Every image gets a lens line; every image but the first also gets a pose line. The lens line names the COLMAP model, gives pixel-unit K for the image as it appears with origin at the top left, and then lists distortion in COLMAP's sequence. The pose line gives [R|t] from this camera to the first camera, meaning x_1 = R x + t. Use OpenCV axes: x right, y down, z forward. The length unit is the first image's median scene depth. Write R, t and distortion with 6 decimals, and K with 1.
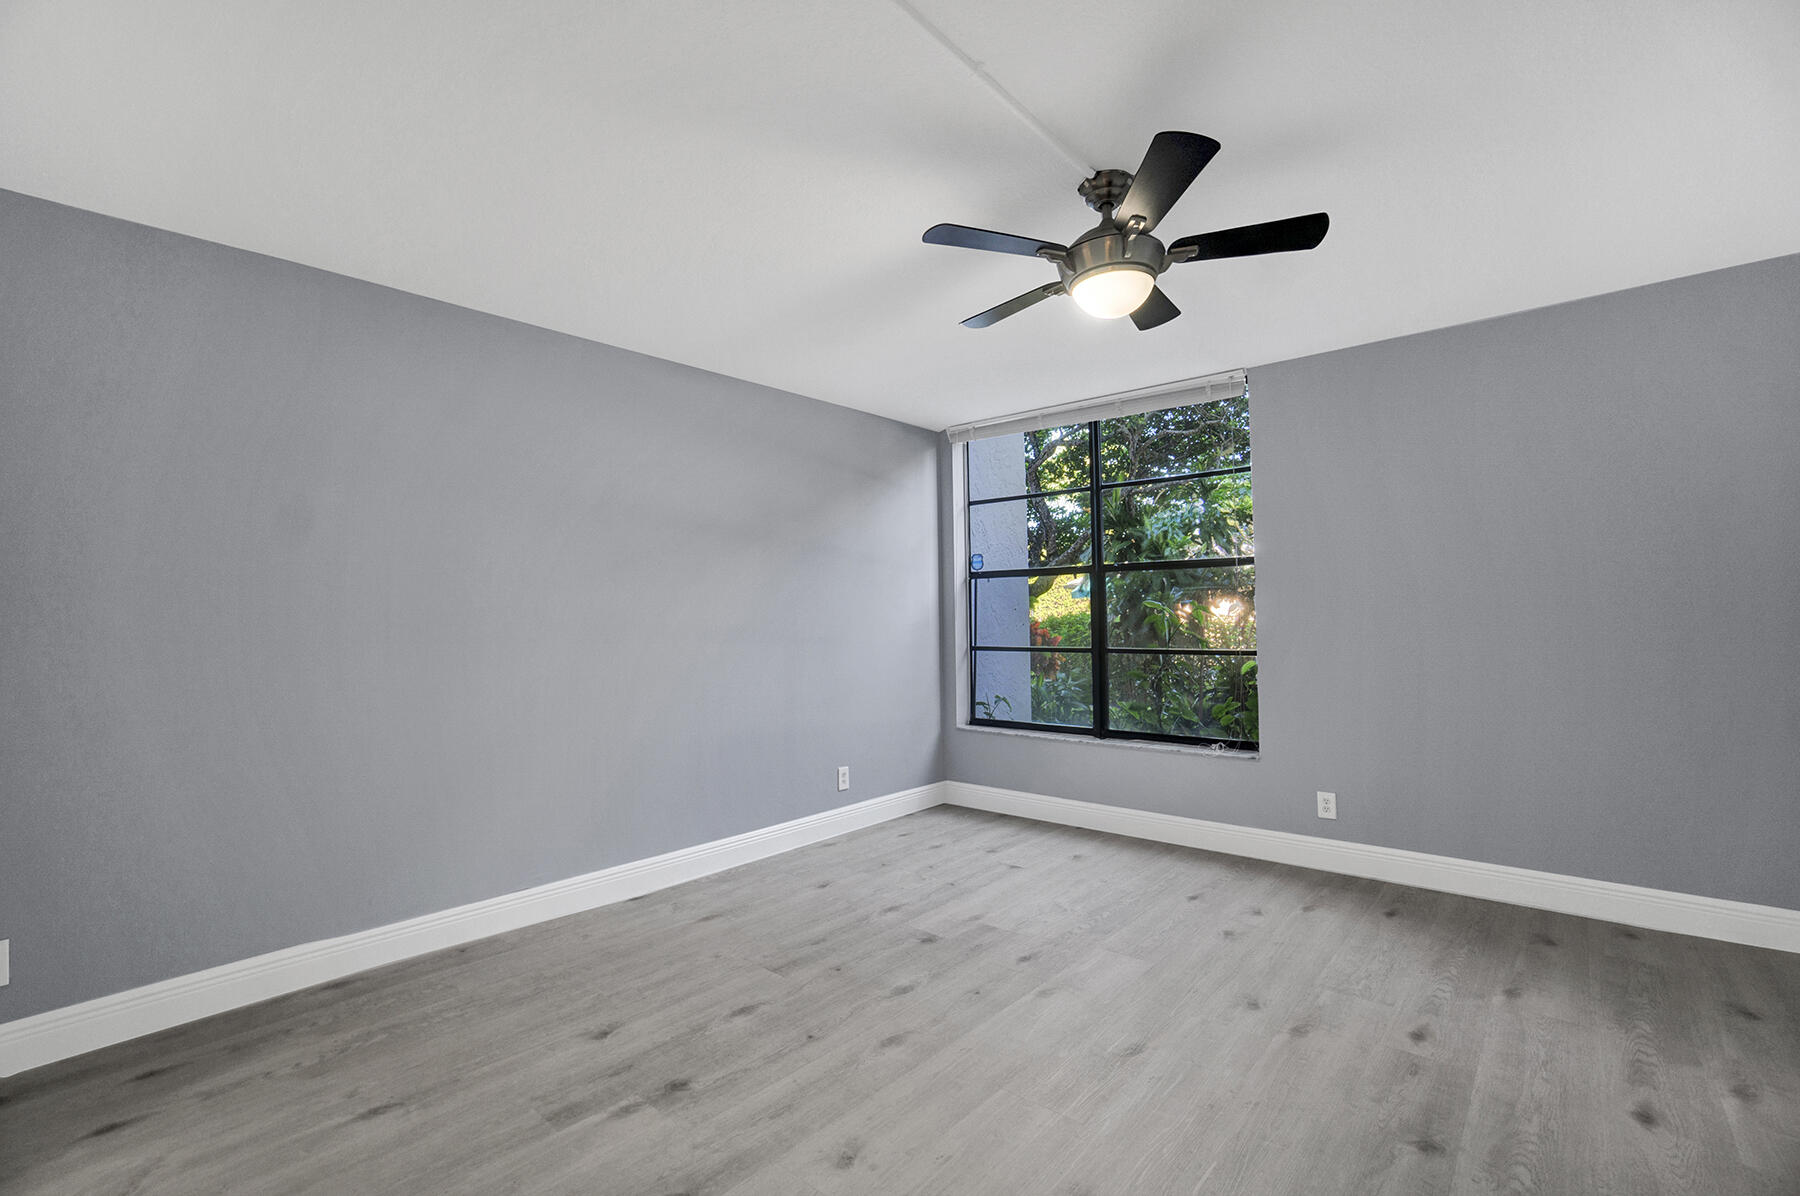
lens RADIAL K [[794.7, 0, 871.5], [0, 794.7, 598.8], [0, 0, 1]] dist [-0.061599, 0.022140]
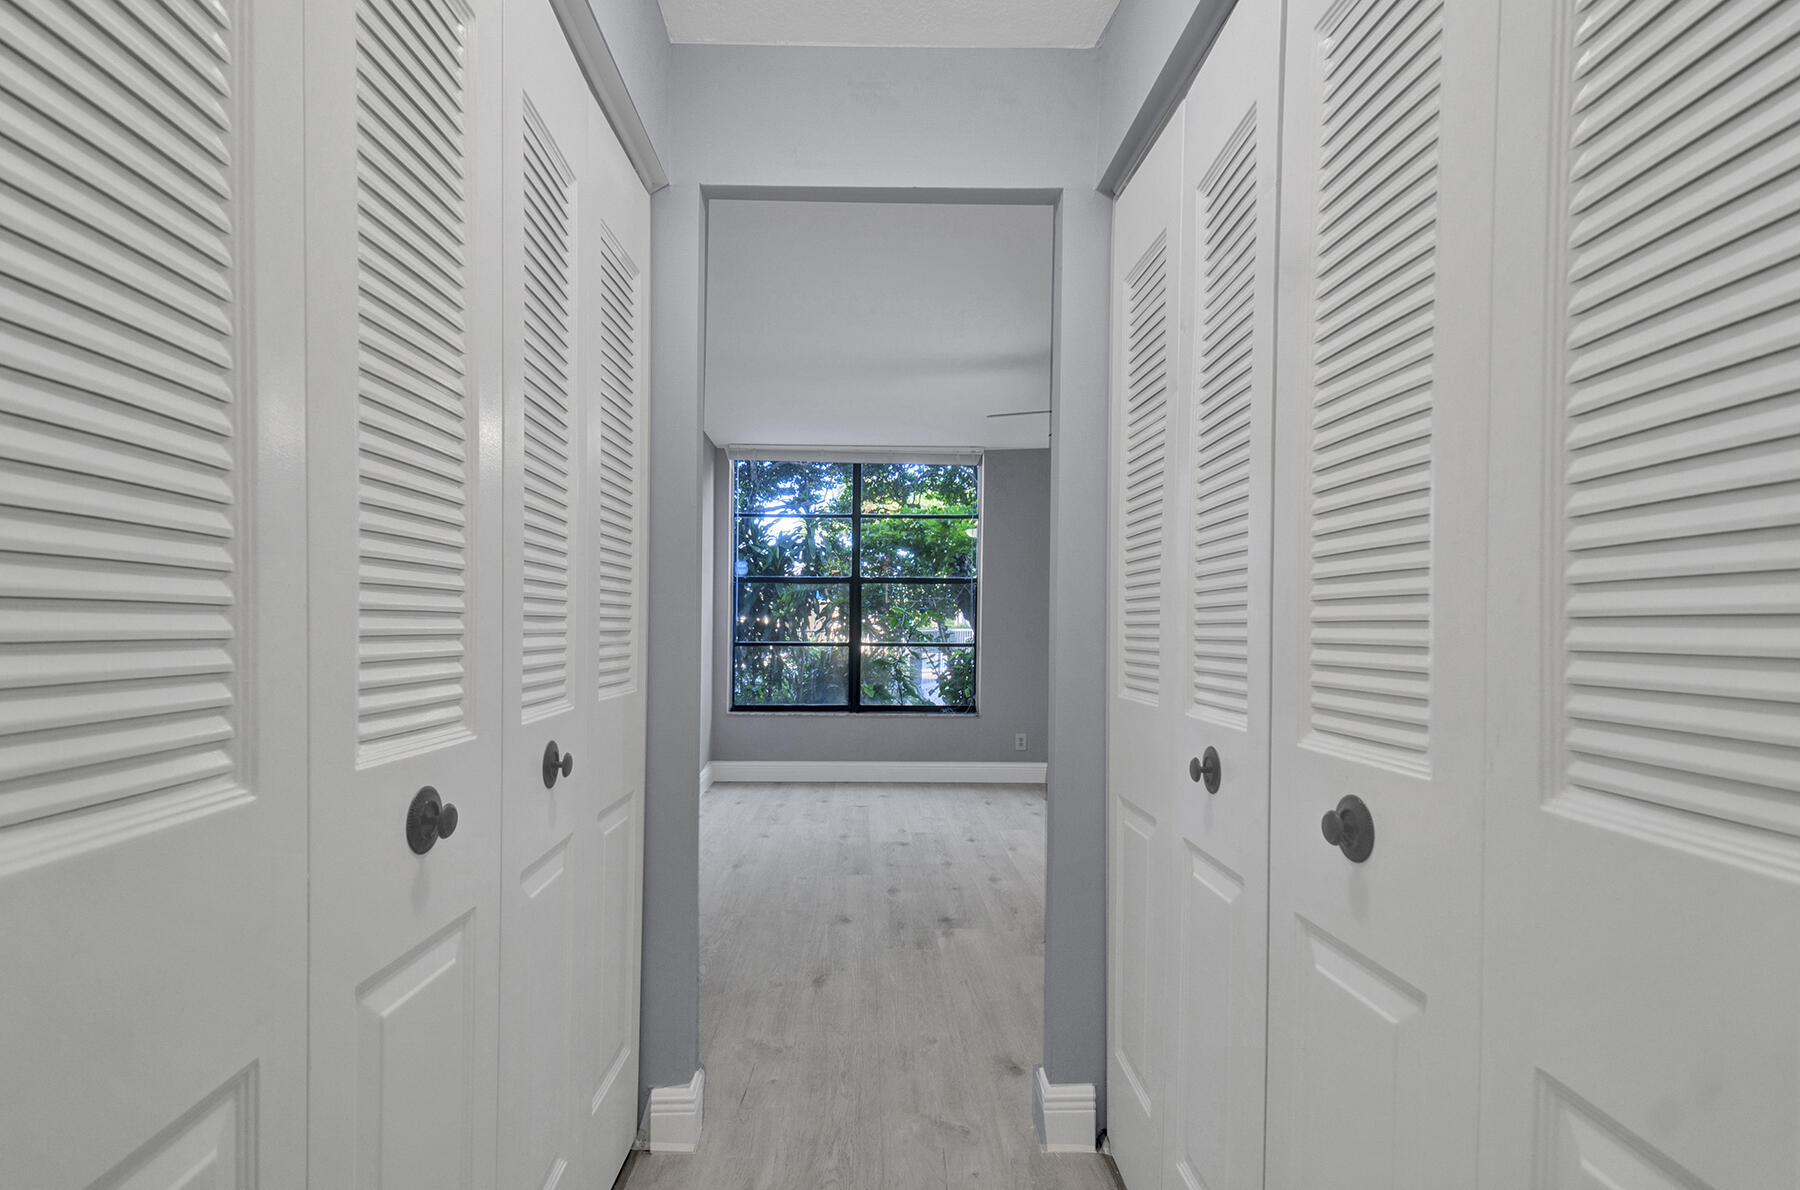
lens RADIAL K [[863.7, 0, 854.7], [0, 863.7, 630.5], [0, 0, 1]] dist [0.000394, 0.000010]
pose [[0.739581, 0.011812, 0.672964, -1.317282], [-0.026909, 0.999566, 0.012028, 0.051167], [-0.672529, -0.027004, 0.739578, -0.080904]]
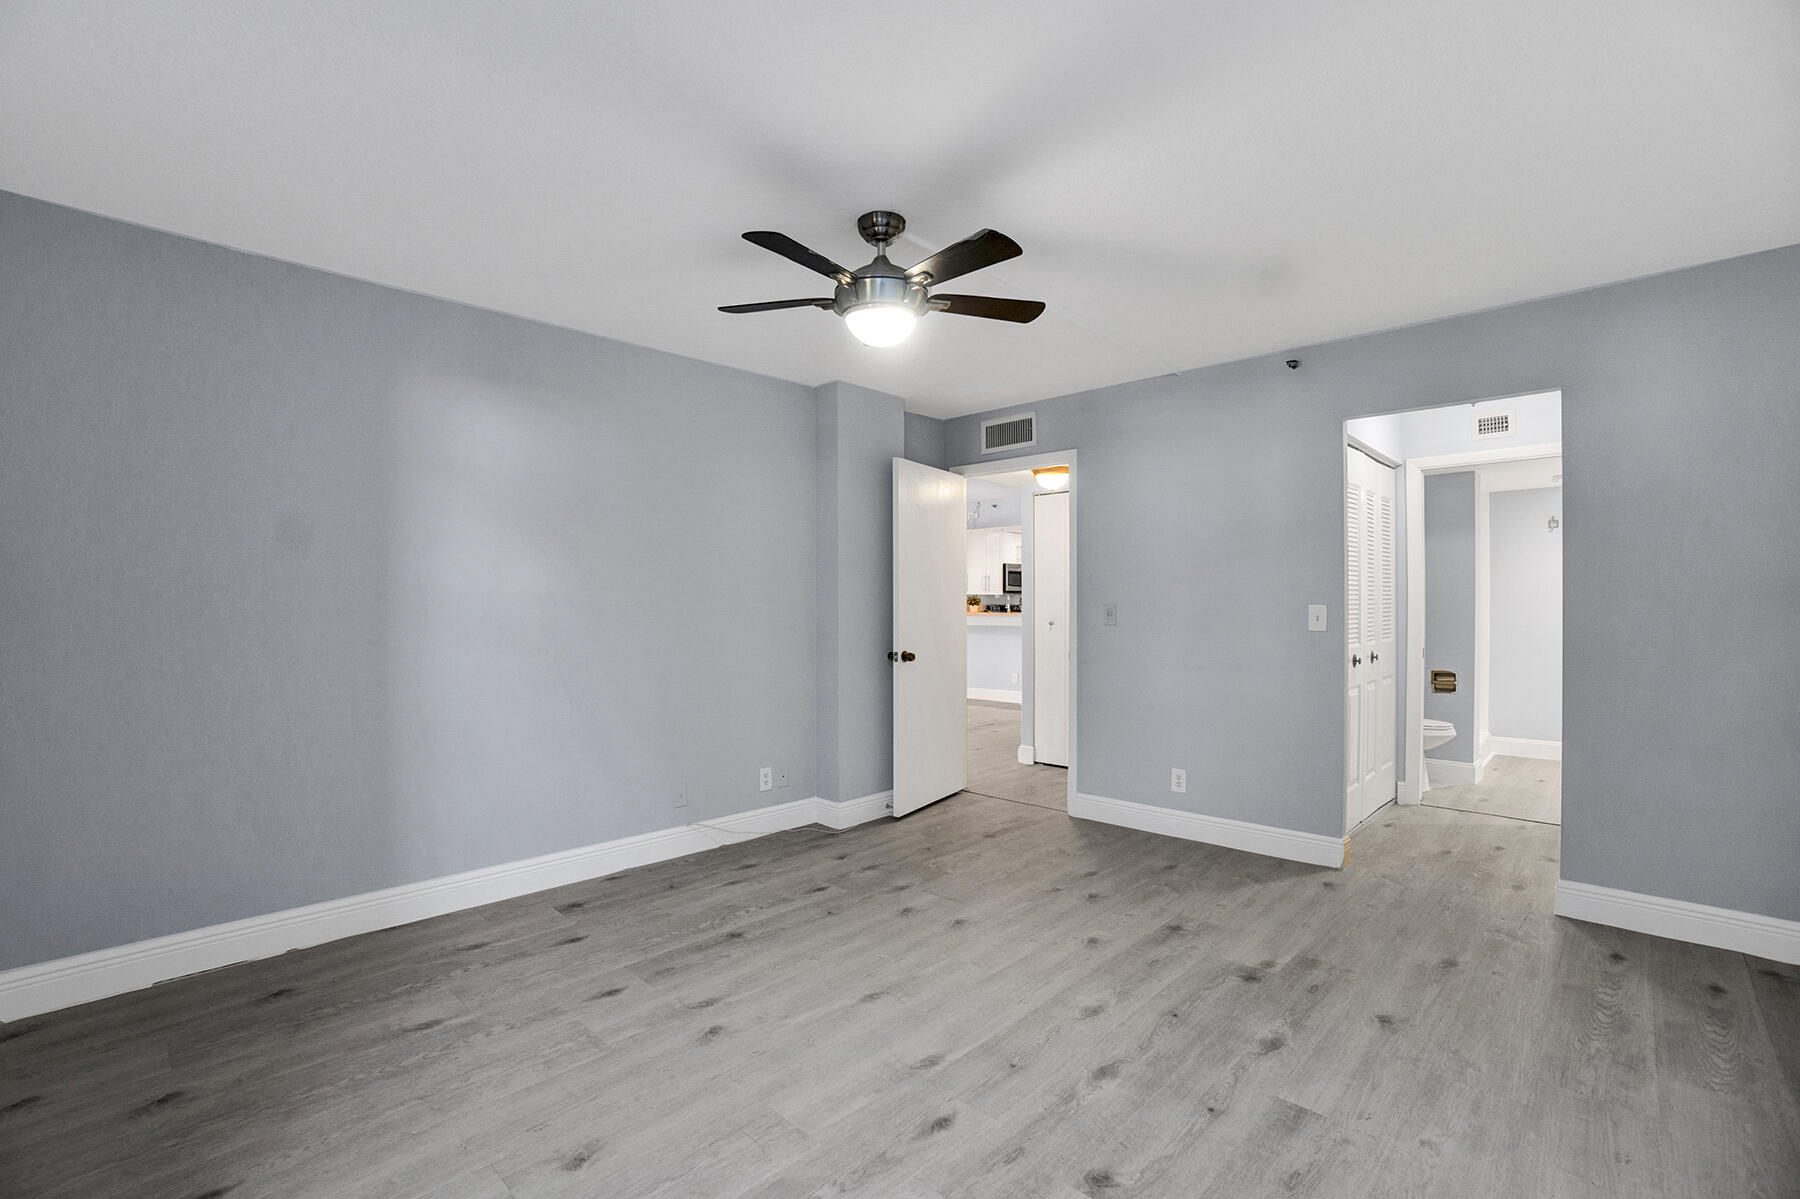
lens RADIAL K [[794.7, 0, 871.5], [0, 794.7, 600.3], [0, 0, 1]] dist [-0.061599, 0.022140]
pose [[-0.999071, 0.014907, 0.040423, 0.267553], [0.013724, 0.999474, -0.029389, 0.037612], [-0.040840, -0.028807, -0.998750, 2.021697]]
